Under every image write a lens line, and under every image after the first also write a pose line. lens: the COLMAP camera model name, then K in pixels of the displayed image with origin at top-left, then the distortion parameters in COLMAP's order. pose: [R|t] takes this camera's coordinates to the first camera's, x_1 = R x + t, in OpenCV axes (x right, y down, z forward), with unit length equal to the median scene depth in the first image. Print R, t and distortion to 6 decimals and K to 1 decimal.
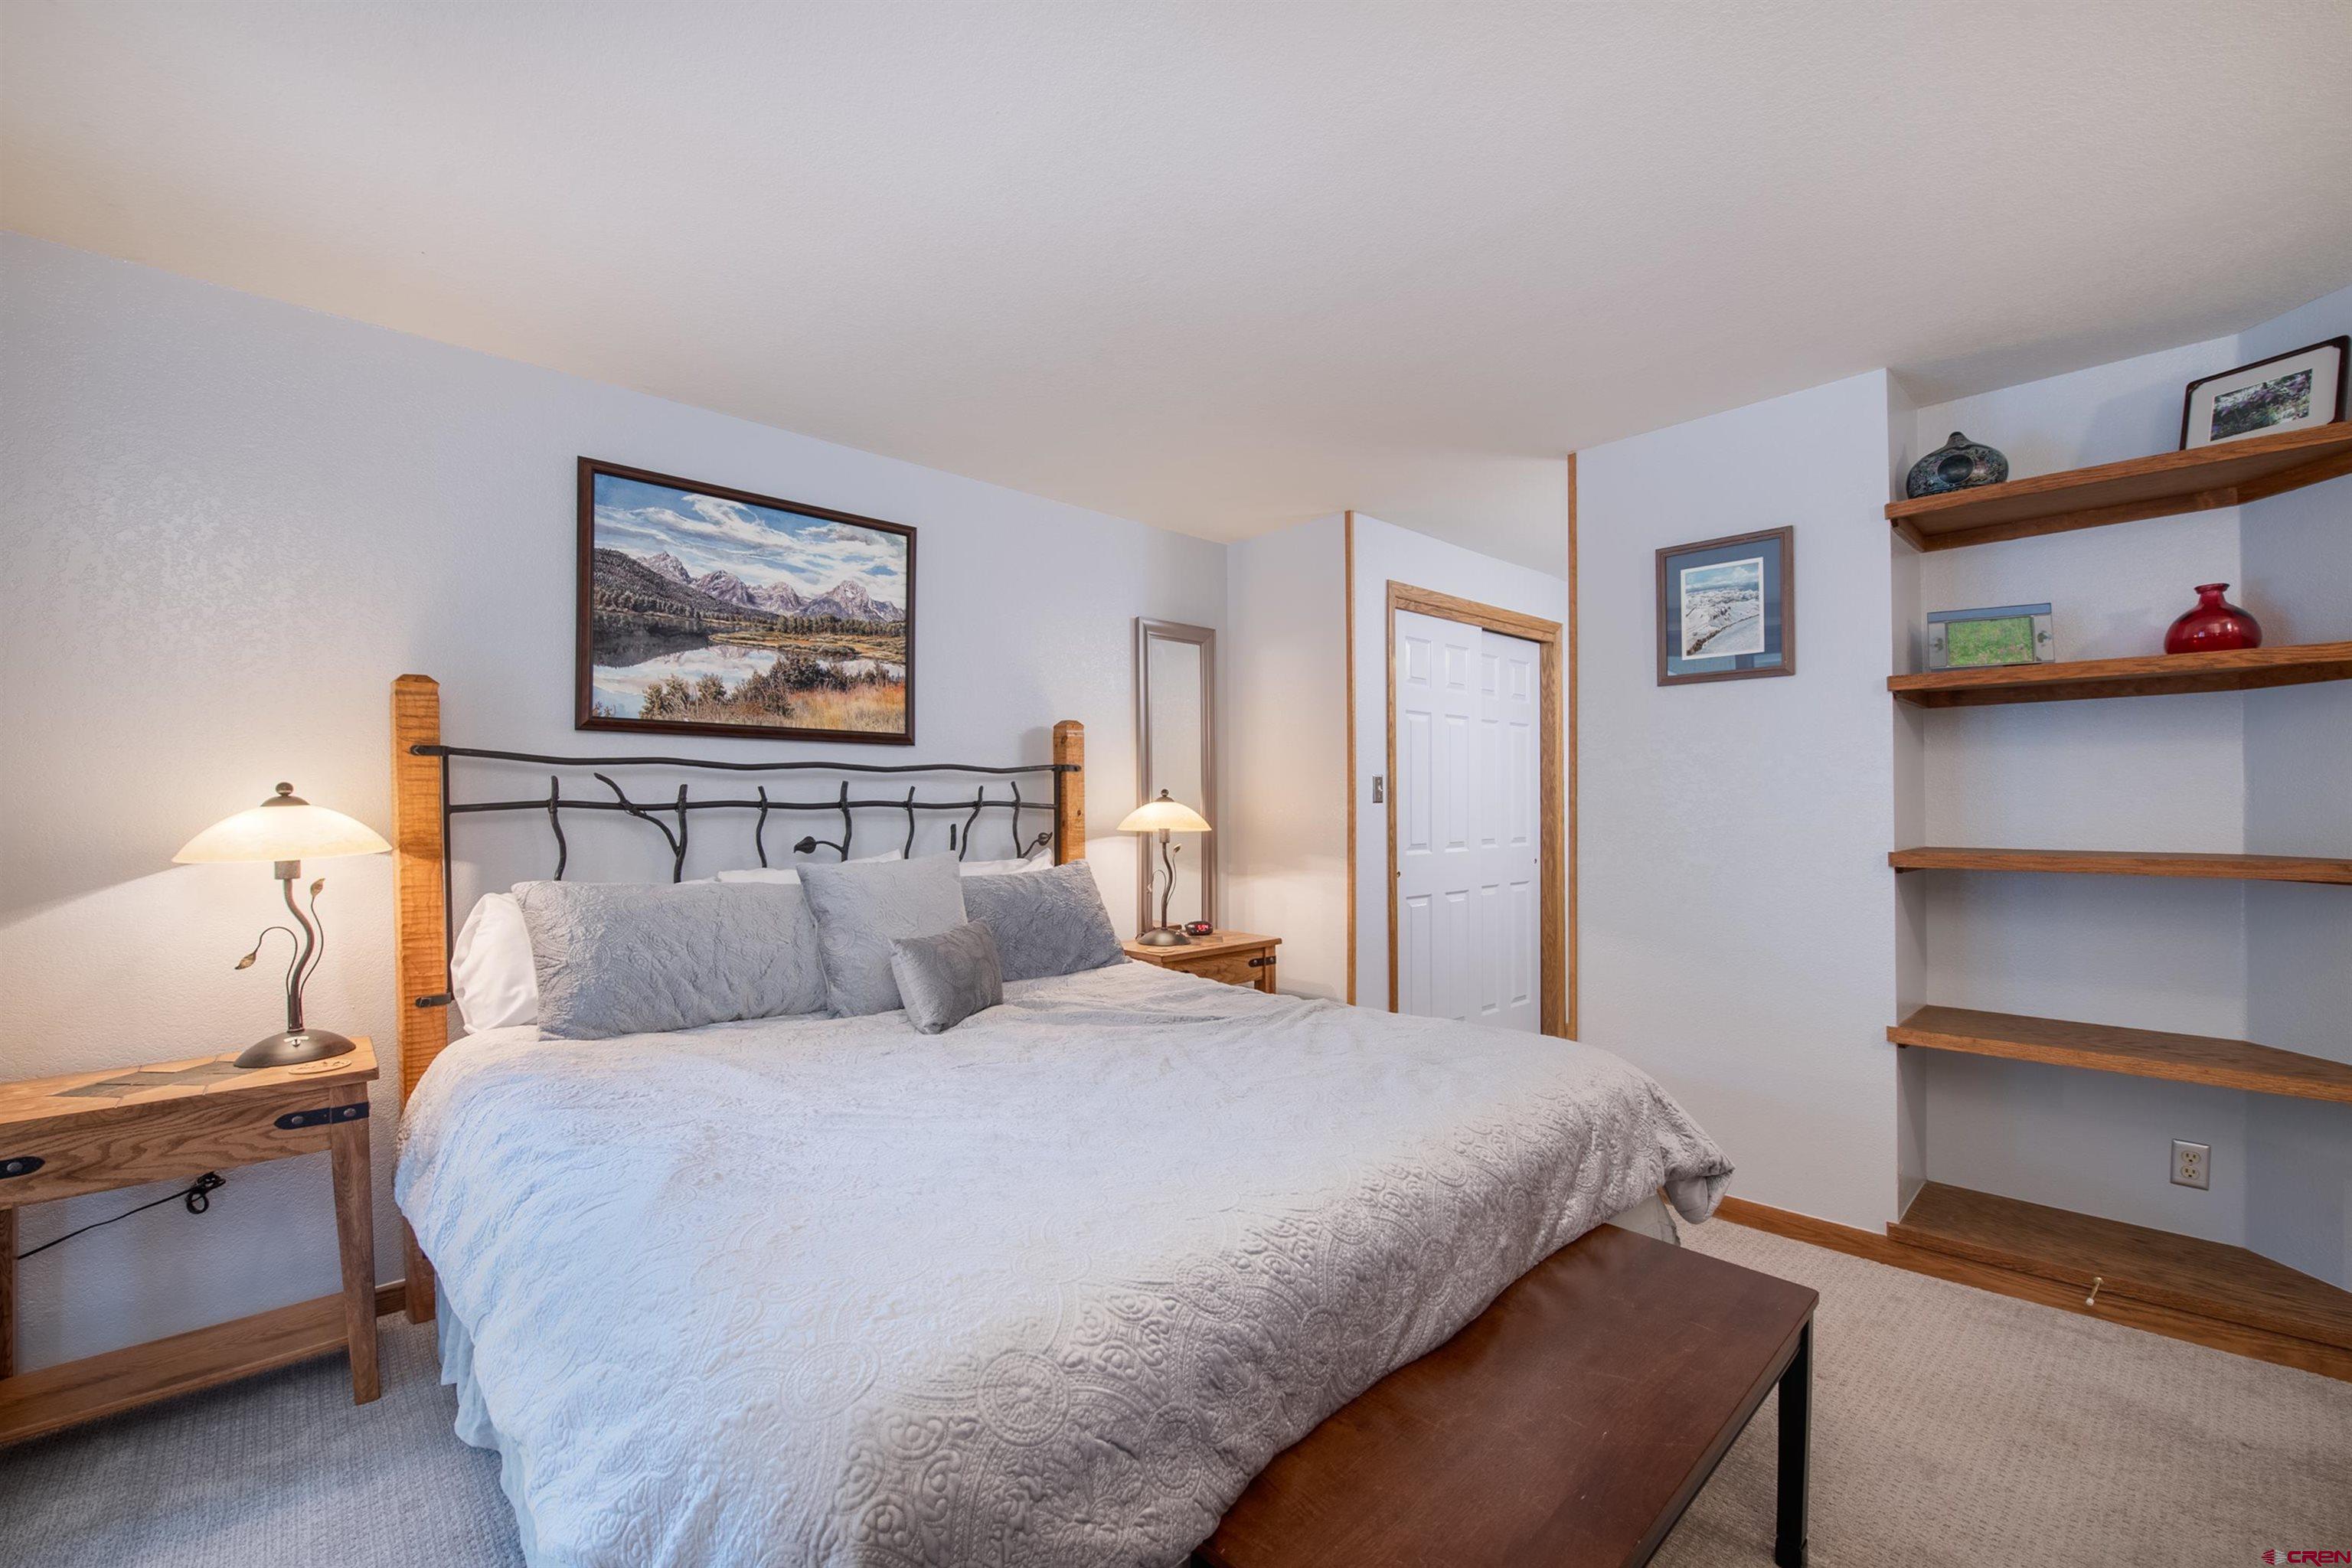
lens RADIAL K [[989.8, 0, 1178.6], [0, 989.8, 798.9], [0, 0, 1]] dist [-0.001051, -0.000097]
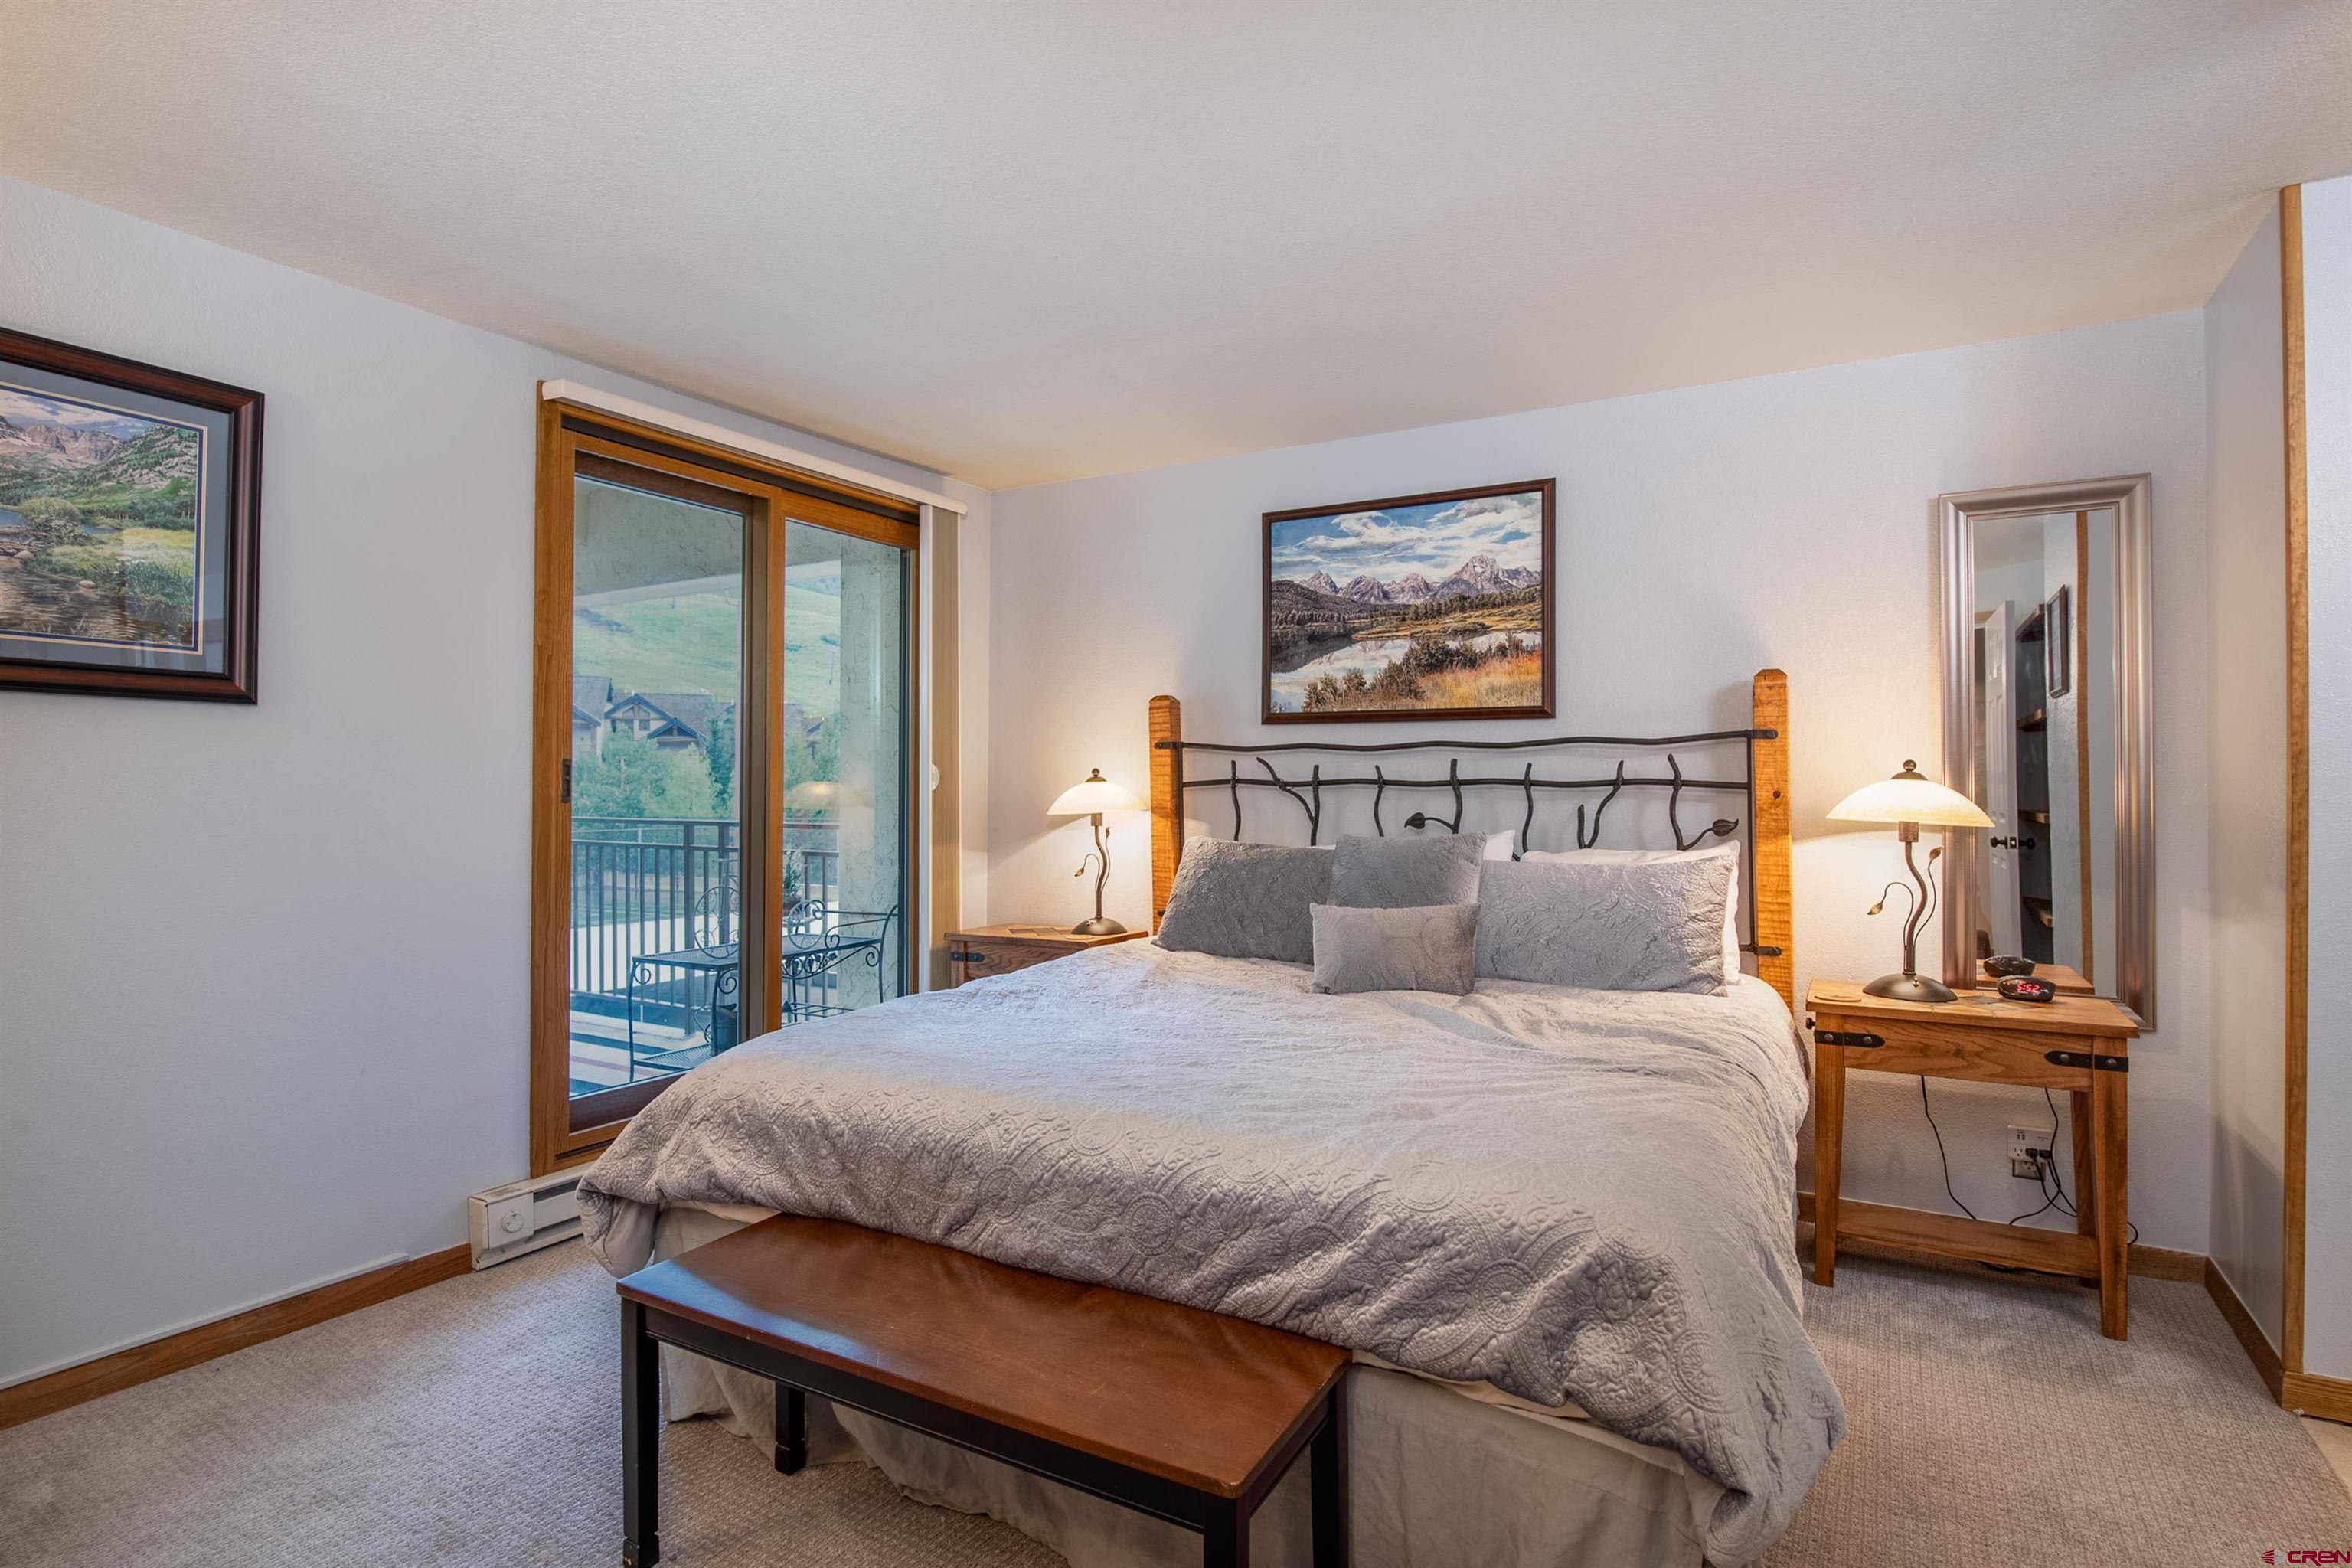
lens RADIAL K [[1221.2, 0, 1176.0], [0, 1221.2, 784.0], [0, 0, 1]] dist [0.002082, 0.000732]
pose [[0.275724, 0.003605, -0.961230, 0.788449], [0.003631, 0.999982, 0.004792, 0.000418], [0.961230, -0.004812, 0.275706, 0.389732]]
